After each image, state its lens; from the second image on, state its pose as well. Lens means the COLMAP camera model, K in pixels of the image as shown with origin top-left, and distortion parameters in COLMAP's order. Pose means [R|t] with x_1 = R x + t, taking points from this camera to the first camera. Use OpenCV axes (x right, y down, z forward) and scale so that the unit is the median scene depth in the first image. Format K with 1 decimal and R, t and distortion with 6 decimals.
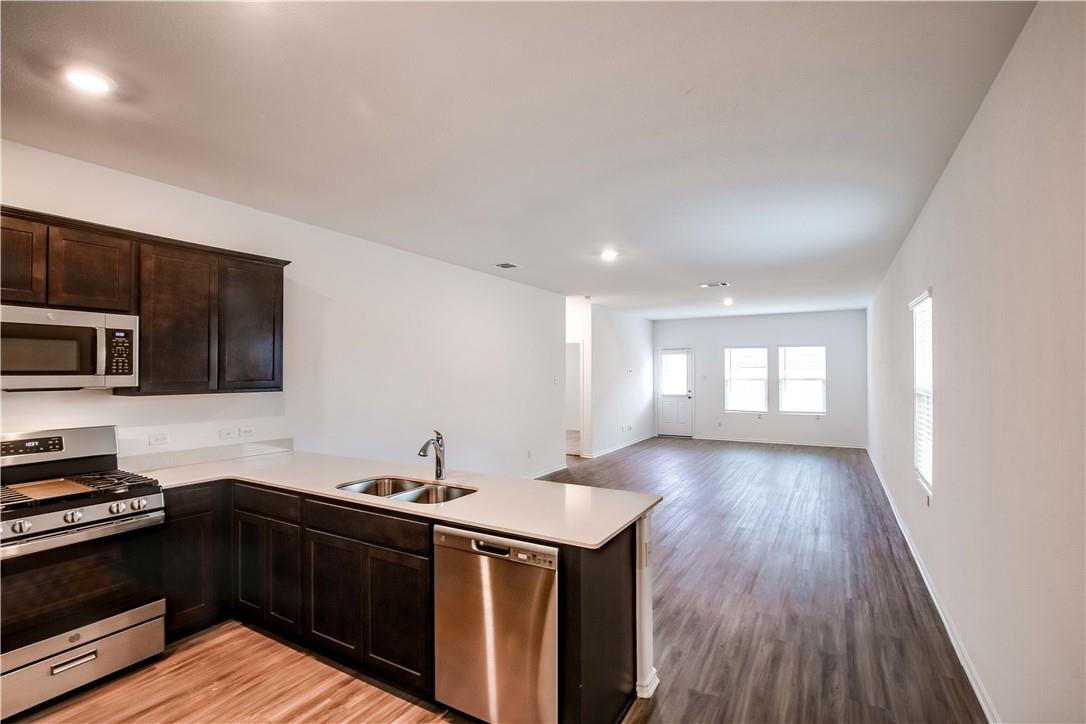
lens RADIAL K [[499.4, 0, 543.0], [0, 499.4, 362.0], [0, 0, 1]] dist [-0.024743, 0.001323]
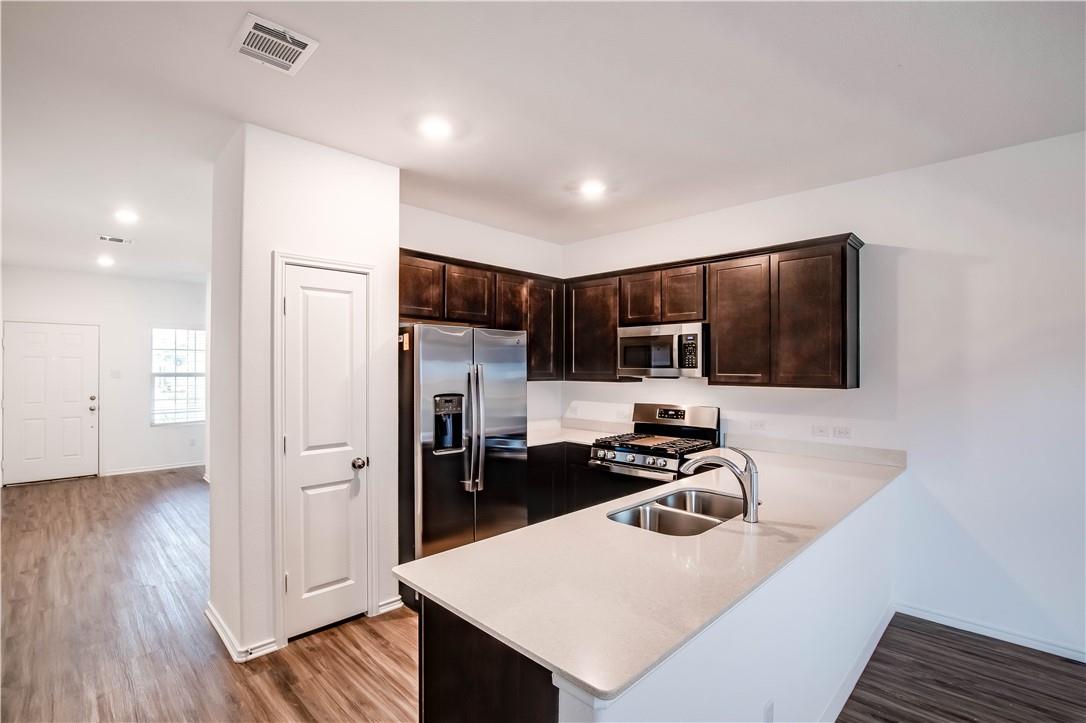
lens RADIAL K [[499.4, 0, 543.0], [0, 499.4, 361.5], [0, 0, 1]] dist [-0.024743, 0.001323]
pose [[-0.254828, -0.010124, -0.966933, 0.558753], [0.017202, 0.999740, -0.015000, 0.021628], [0.966833, -0.020455, -0.254588, 0.959560]]
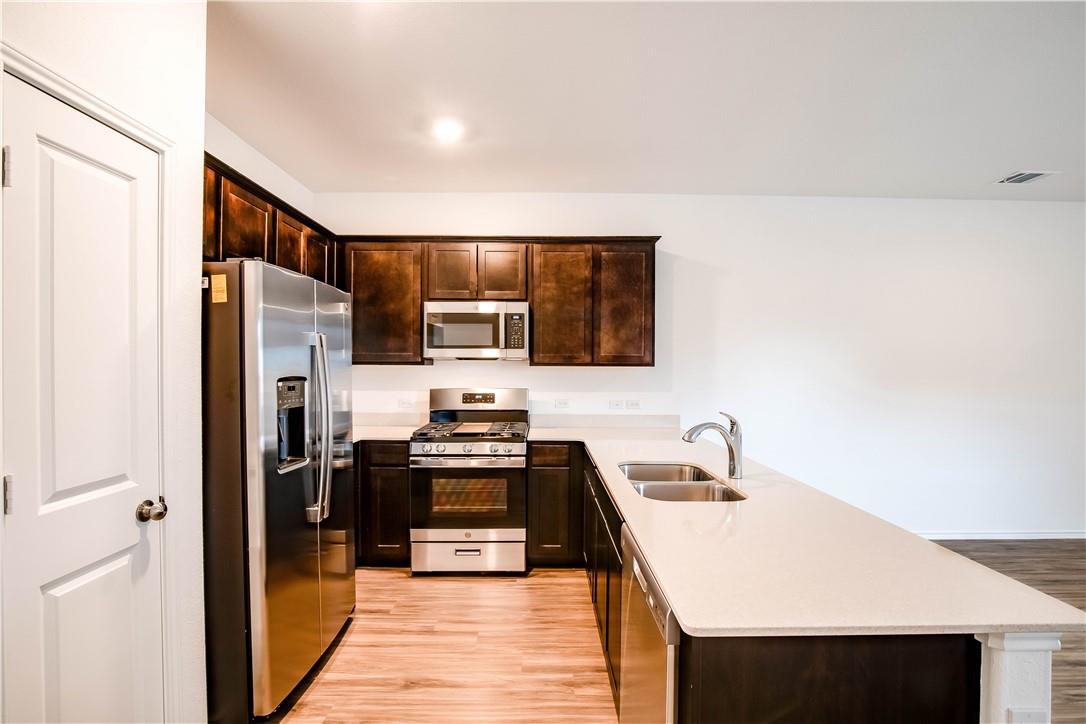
lens RADIAL K [[499.4, 0, 543.0], [0, 499.4, 362.0], [0, 0, 1]] dist [-0.024743, 0.001323]
pose [[0.502776, 0.000505, -0.864417, 0.317438], [0.012534, 0.999890, 0.007874, 0.052449], [0.864326, -0.014794, 0.502714, 0.396616]]
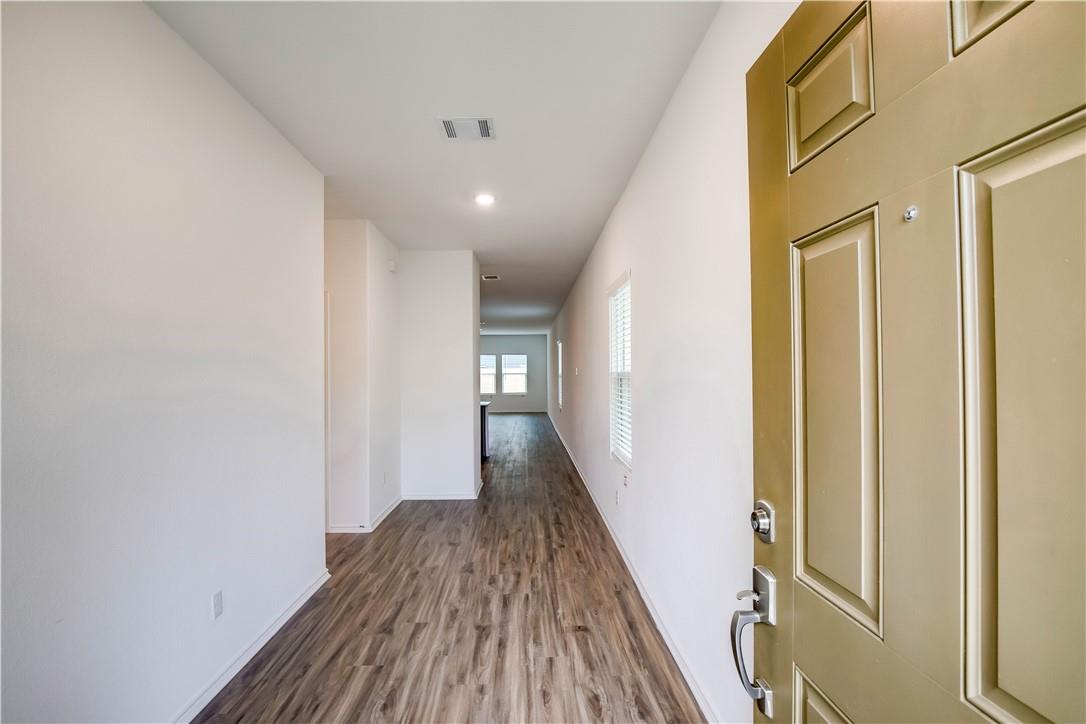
lens RADIAL K [[499.4, 0, 543.0], [0, 499.4, 362.0], [0, 0, 1]] dist [-0.024743, 0.001323]
pose [[0.846401, 0.004298, 0.532528, -0.780927], [-0.003067, 0.999990, -0.003197, -0.000775], [-0.532537, 0.001073, 0.846406, -1.276377]]
